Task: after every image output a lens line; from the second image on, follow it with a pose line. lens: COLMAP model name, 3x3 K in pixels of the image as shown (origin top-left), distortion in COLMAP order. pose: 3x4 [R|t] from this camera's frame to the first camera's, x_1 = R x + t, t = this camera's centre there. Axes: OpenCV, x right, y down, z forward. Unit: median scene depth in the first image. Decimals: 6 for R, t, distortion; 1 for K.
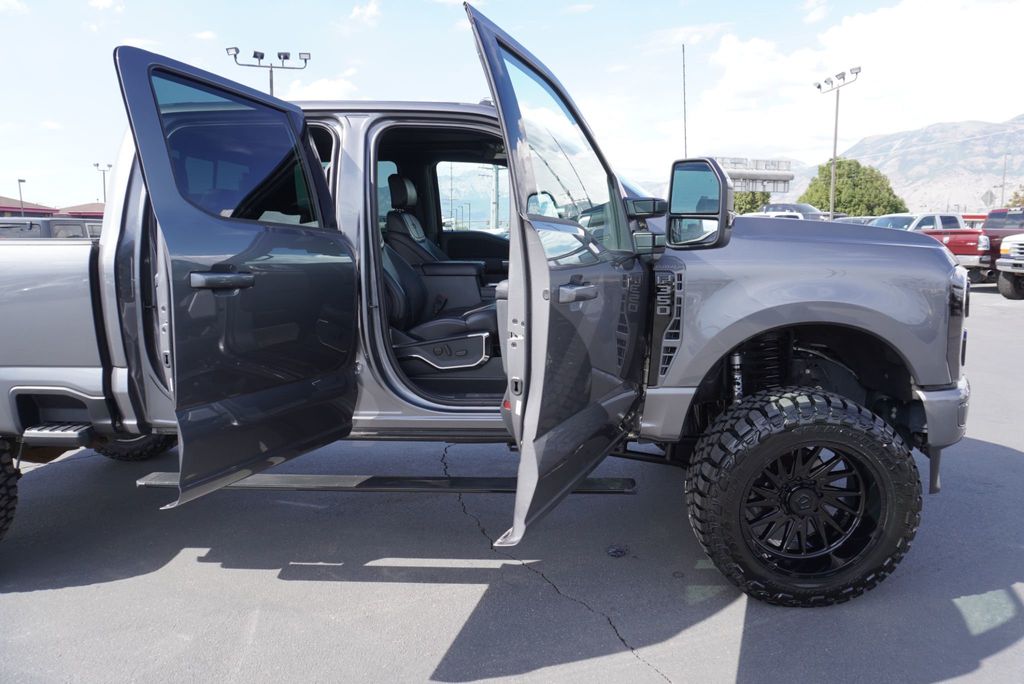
lens RADIAL K [[681.1, 0, 509.5], [0, 681.1, 340.0], [0, 0, 1]] dist [-0.024446, 0.018067]
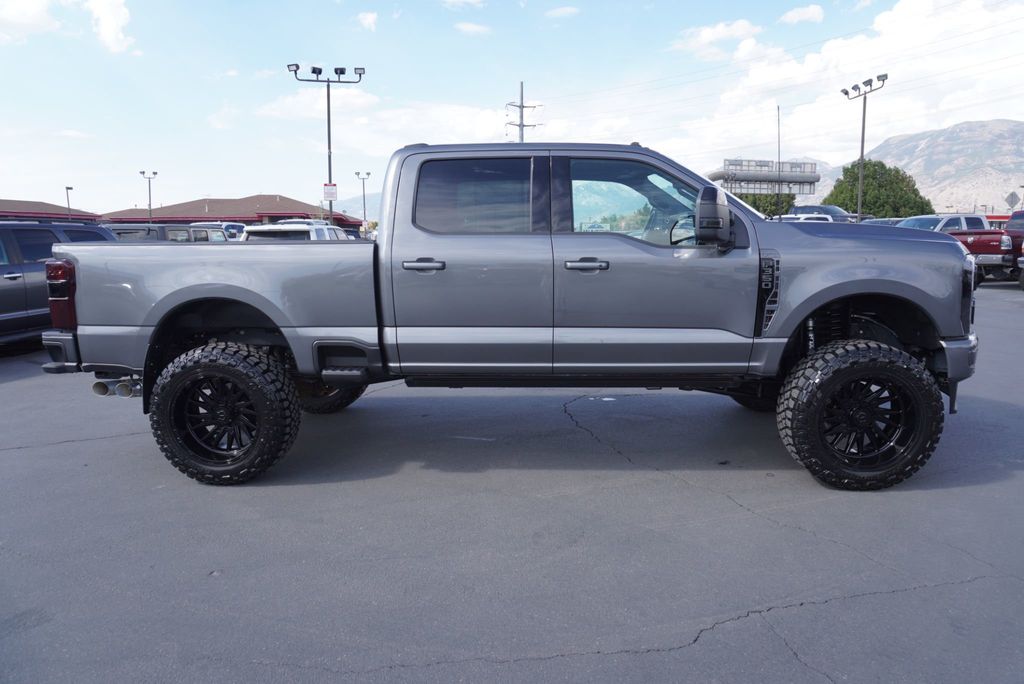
lens RADIAL K [[681.1, 0, 511.6], [0, 681.1, 341.5], [0, 0, 1]] dist [-0.024446, 0.018067]
pose [[0.999648, -0.001525, -0.026488, -0.069623], [0.001464, 0.999996, -0.002307, 0.019513], [0.026491, 0.002268, 0.999646, -0.118829]]
